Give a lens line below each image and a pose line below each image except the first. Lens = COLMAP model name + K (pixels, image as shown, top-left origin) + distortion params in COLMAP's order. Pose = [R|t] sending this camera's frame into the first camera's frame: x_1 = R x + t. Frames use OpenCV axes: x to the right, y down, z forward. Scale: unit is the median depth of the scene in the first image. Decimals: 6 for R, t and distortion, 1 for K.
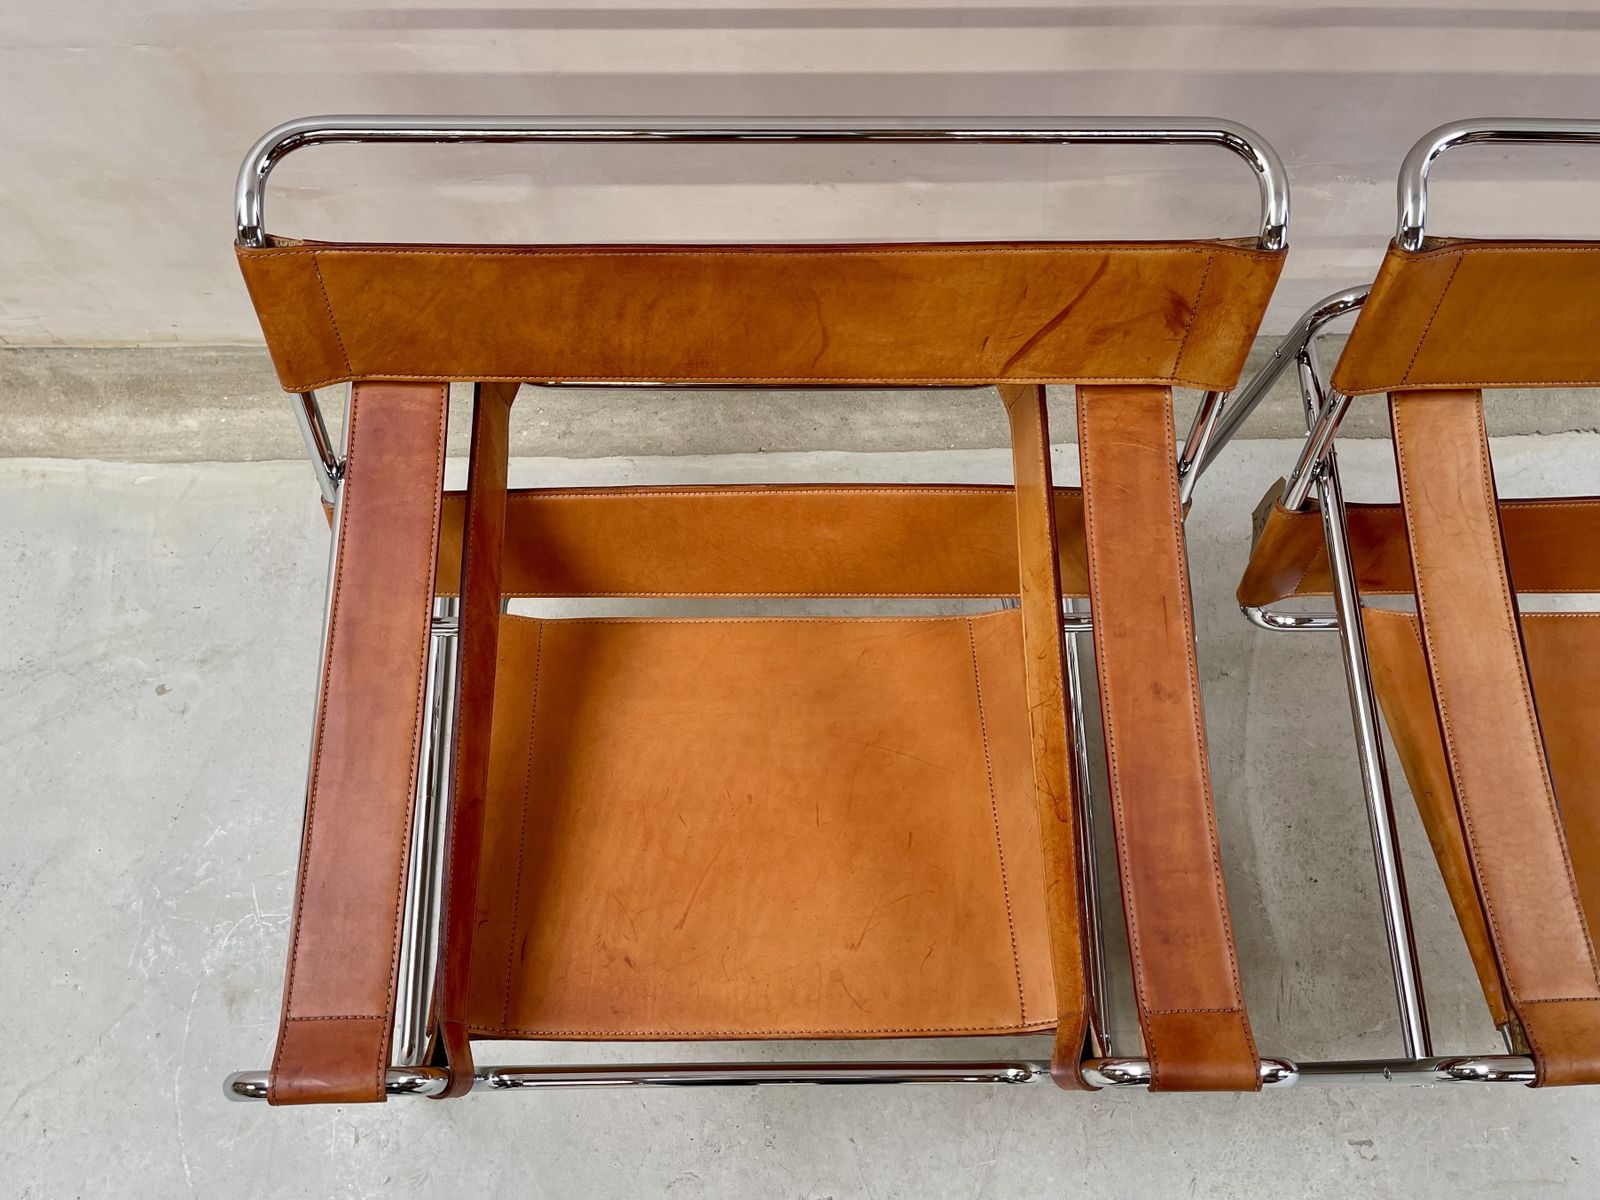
lens RADIAL K [[2003.3, 0, 500.9], [0, 2003.3, 560.2], [0, 0, 1]] dist [0.007184, 0.006575]
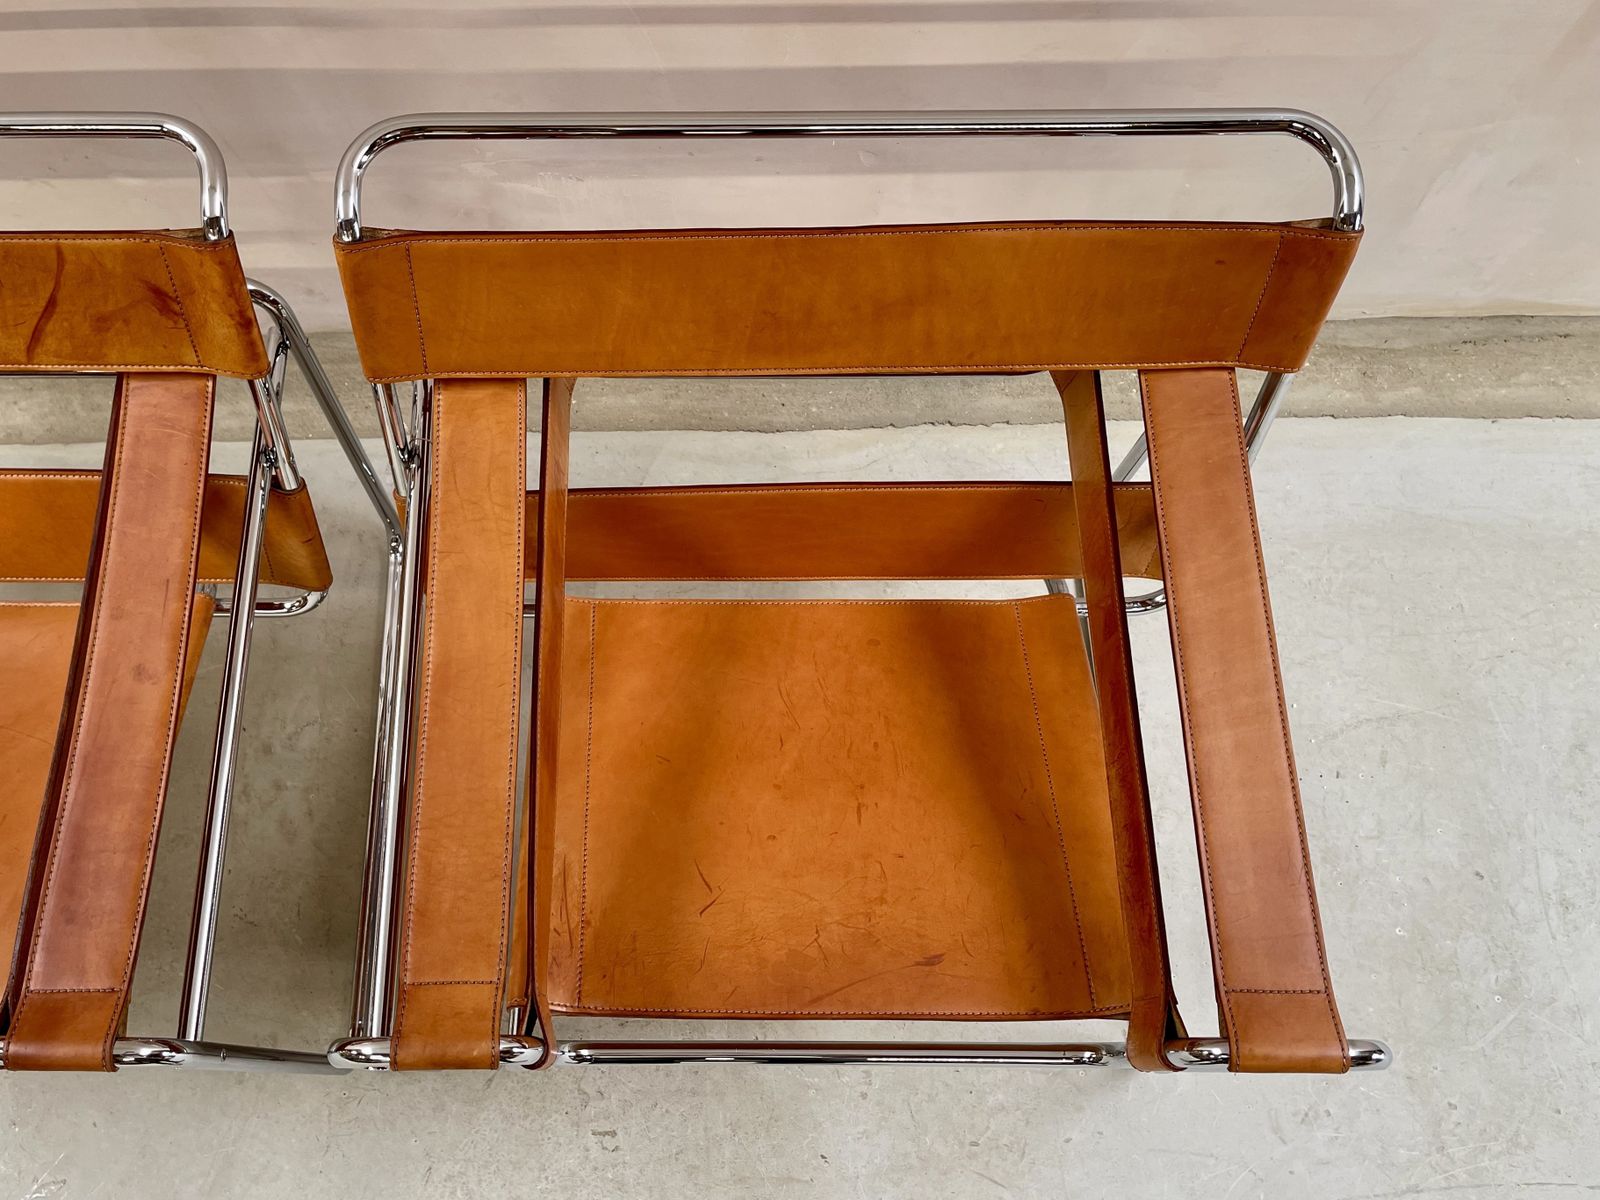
lens RADIAL K [[2039.9, 0, 800.4], [0, 2039.9, 501.5], [0, 0, 1]] dist [0.082256, -0.096308]
pose [[0.998924, 0.003882, -0.046211, 0.574370], [-0.005269, 0.999538, -0.029926, 0.006405], [0.046073, 0.030137, 0.998483, -0.024698]]
